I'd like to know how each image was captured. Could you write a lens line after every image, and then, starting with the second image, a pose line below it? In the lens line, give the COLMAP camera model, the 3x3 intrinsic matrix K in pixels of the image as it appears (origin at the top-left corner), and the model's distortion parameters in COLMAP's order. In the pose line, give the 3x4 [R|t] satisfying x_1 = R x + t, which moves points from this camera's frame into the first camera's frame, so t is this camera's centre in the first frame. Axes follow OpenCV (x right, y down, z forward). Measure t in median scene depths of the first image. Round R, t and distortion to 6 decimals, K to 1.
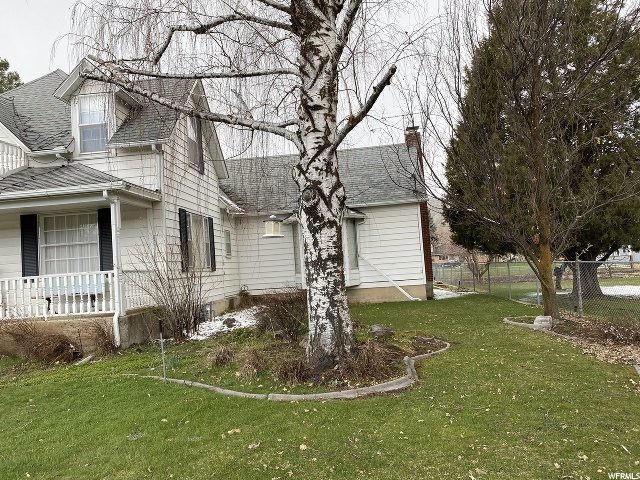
lens RADIAL K [[490.9, 0, 320.0], [0, 490.9, 240.0], [0, 0, 1]] dist [0.040030, -0.000762]
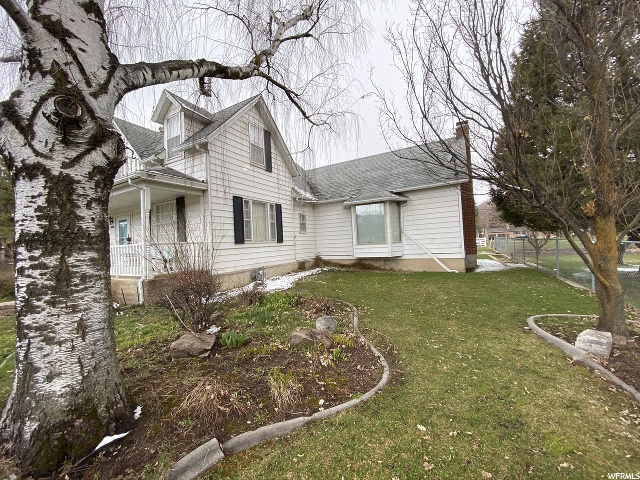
lens RADIAL K [[253.9, 0, 327.0], [0, 253.9, 237.9], [0, 0, 1]] dist [0.002367, -0.009338]
pose [[0.917020, 0.013933, -0.398599, 0.183325], [0.009400, 0.998357, 0.056525, 0.010692], [0.398731, -0.055581, 0.915382, 0.403657]]
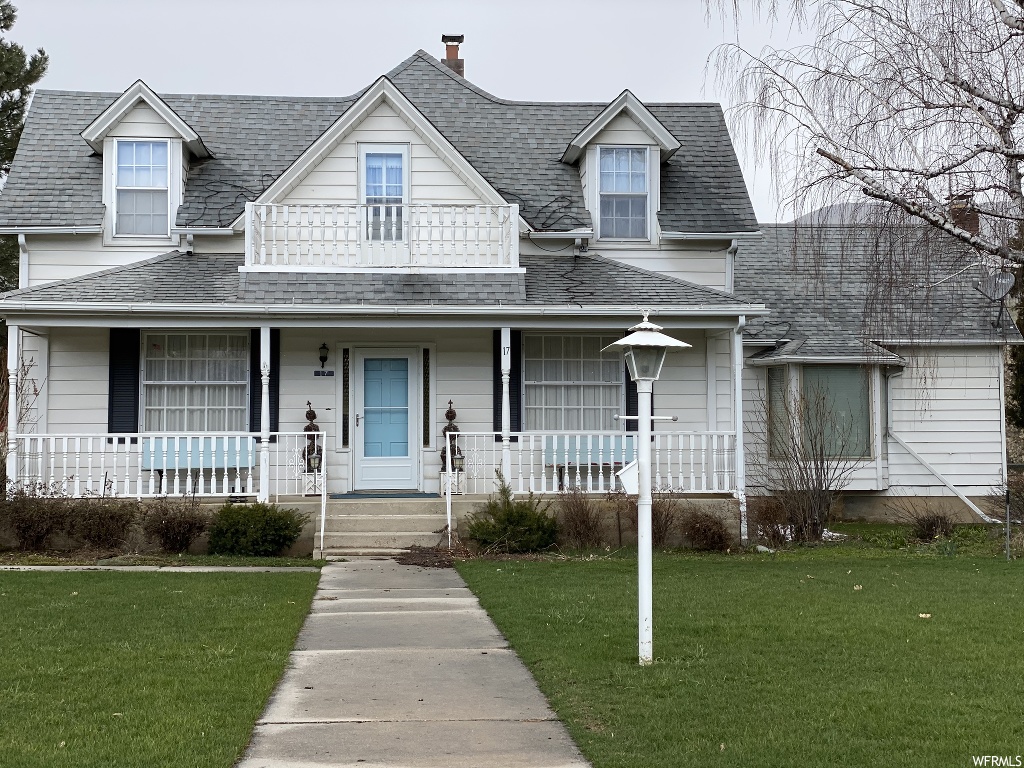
lens RADIAL K [[1541.2, 0, 512.0], [0, 1541.2, 384.0], [0, 0, 1]] dist [0.016331, 0.012462]
pose [[0.985050, 0.073023, 0.156028, -0.685774], [-0.072160, 0.997330, -0.011198, 0.028563], [-0.156430, -0.000228, 0.987689, -0.693410]]
